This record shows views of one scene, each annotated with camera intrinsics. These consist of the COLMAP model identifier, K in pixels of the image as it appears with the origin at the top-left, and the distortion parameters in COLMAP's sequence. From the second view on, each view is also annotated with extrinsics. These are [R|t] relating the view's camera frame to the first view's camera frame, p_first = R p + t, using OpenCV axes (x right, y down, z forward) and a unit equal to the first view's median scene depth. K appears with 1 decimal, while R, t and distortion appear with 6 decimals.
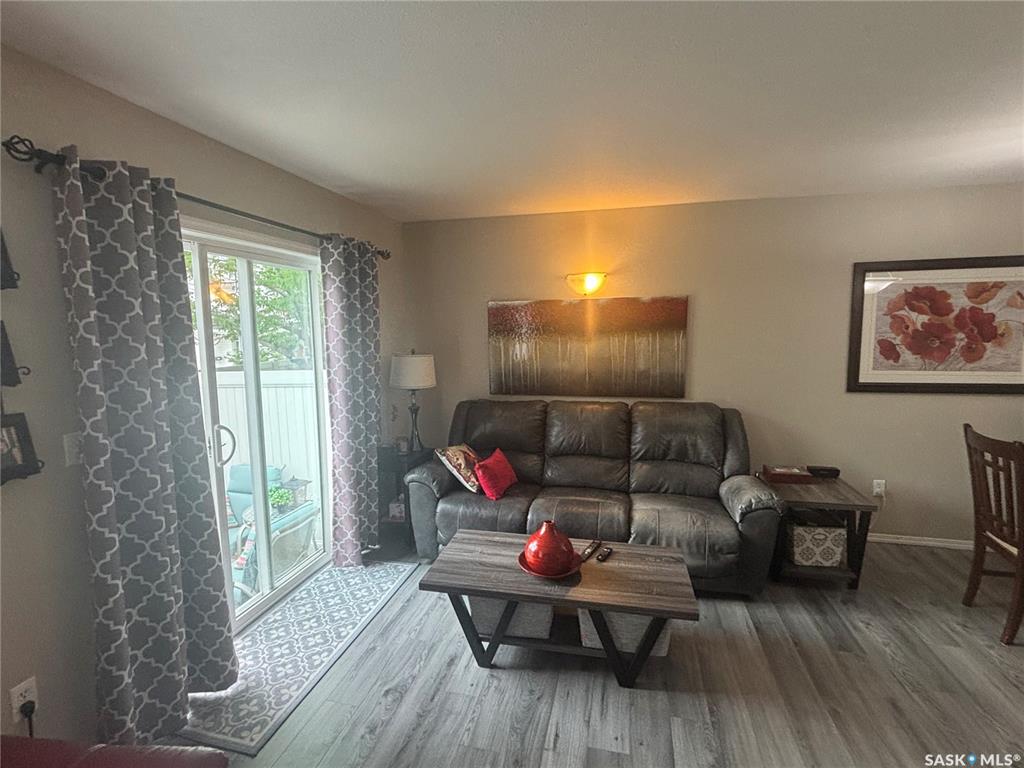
lens RADIAL K [[482.8, 0, 510.5], [0, 482.8, 386.9], [0, 0, 1]] dist [-0.009525, 0.002429]
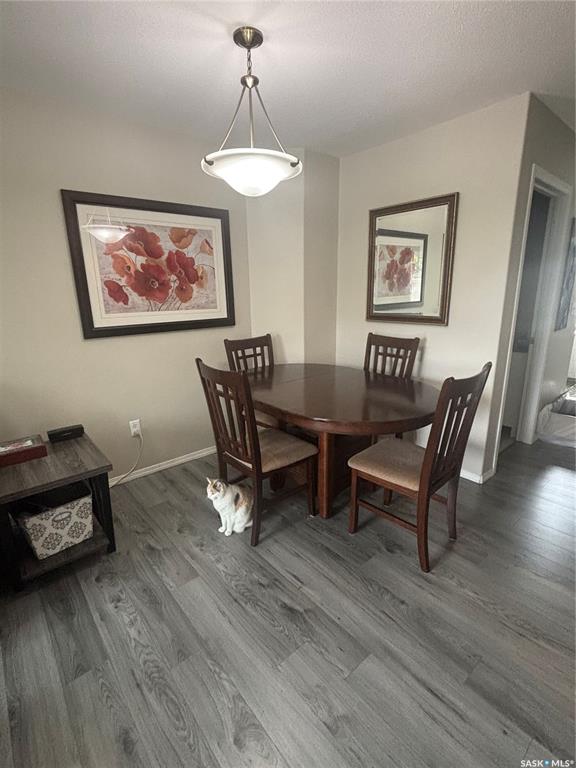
lens RADIAL K [[362.1, 0, 288.6], [0, 362.1, 383.4], [0, 0, 1]] dist [-0.009525, 0.002429]
pose [[0.582951, -0.198725, 0.787830, 0.390746], [0.102982, 0.979880, 0.170967, 0.016920], [-0.805954, -0.018533, 0.591687, 0.290683]]
